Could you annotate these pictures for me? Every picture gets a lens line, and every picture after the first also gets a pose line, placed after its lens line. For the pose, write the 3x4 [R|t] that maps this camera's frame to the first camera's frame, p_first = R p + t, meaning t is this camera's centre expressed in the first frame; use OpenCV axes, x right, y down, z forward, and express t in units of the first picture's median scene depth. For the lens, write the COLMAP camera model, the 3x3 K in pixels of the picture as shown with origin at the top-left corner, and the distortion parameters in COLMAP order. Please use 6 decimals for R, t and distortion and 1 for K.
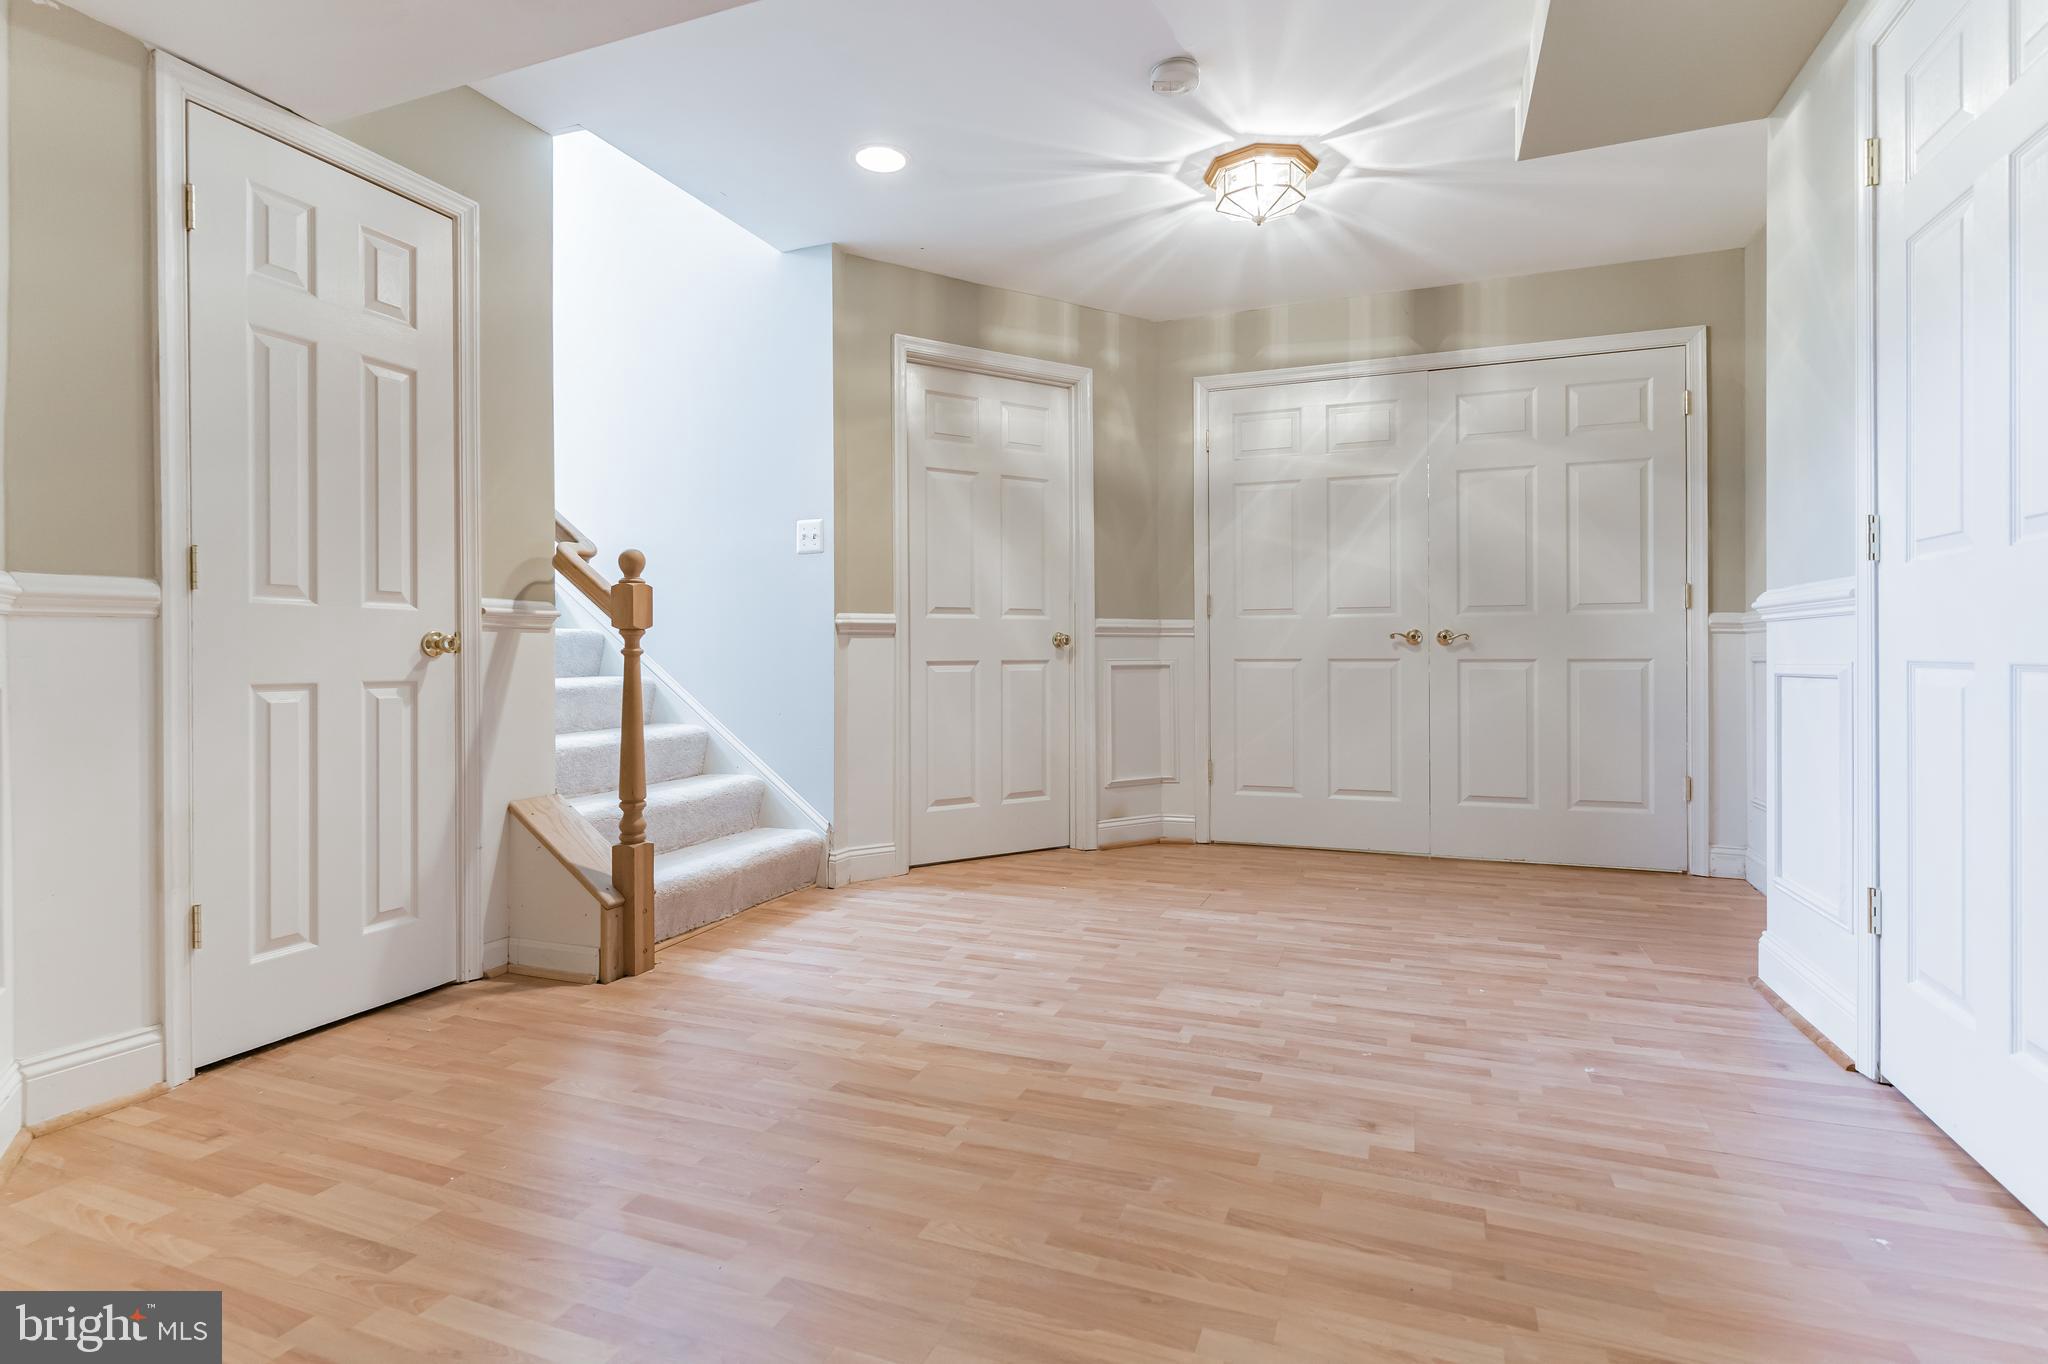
lens RADIAL K [[989.9, 0, 1018.6], [0, 989.9, 659.9], [0, 0, 1]] dist [-0.001317, -0.000306]
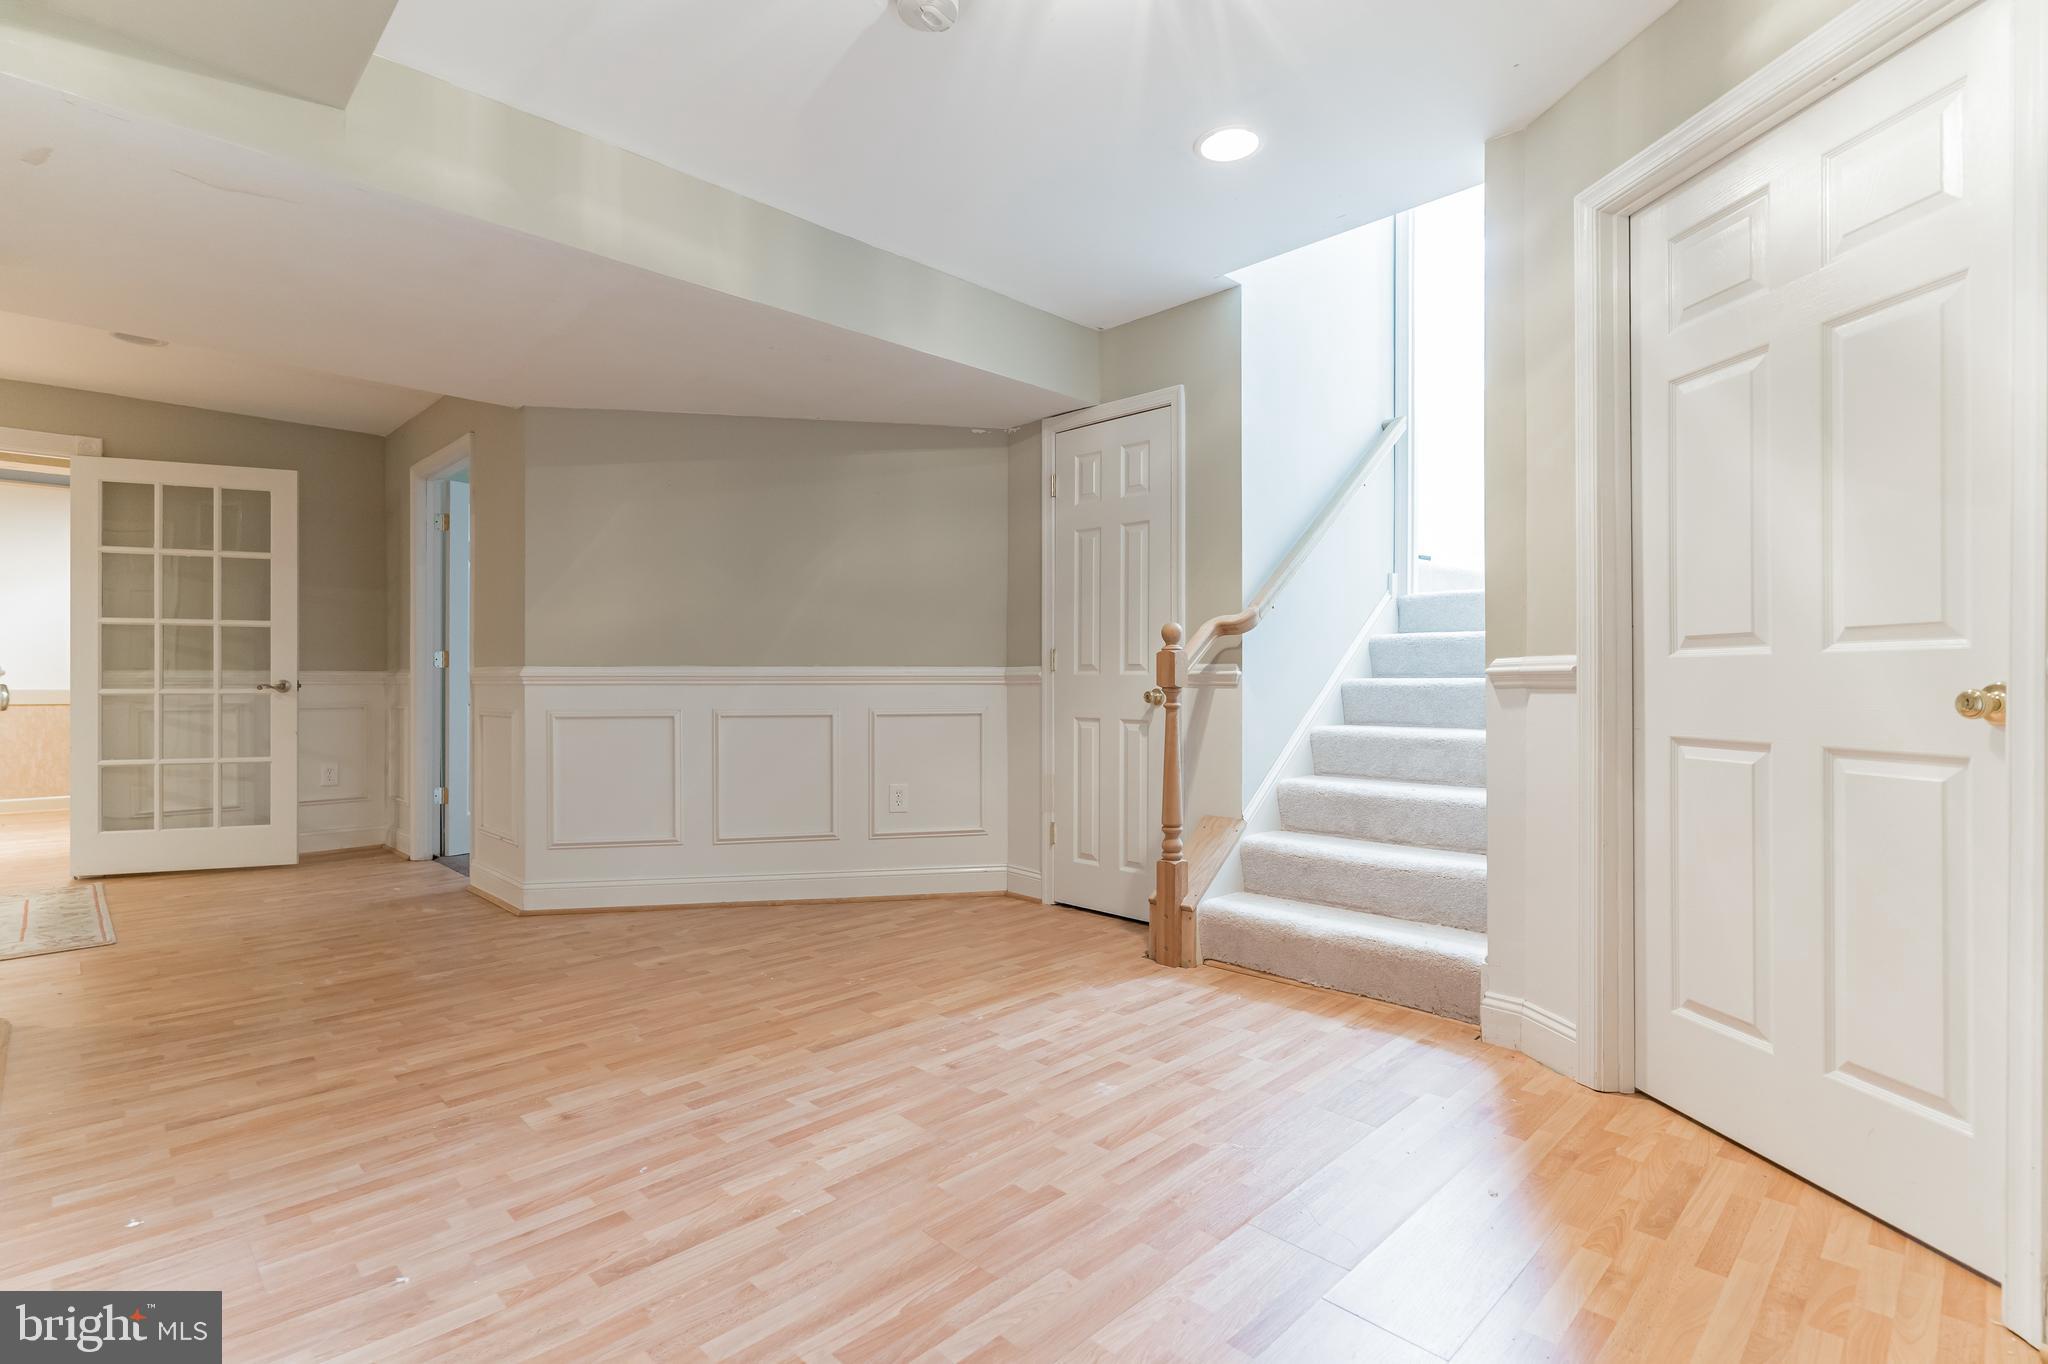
lens RADIAL K [[989.9, 0, 1014.9], [0, 989.9, 681.5], [0, 0, 1]] dist [-0.001317, -0.000306]
pose [[-0.404610, 0.006142, -0.914469, 0.936859], [-0.003145, 0.999962, 0.008108, -0.054471], [0.914484, 0.006157, -0.404575, 1.505342]]
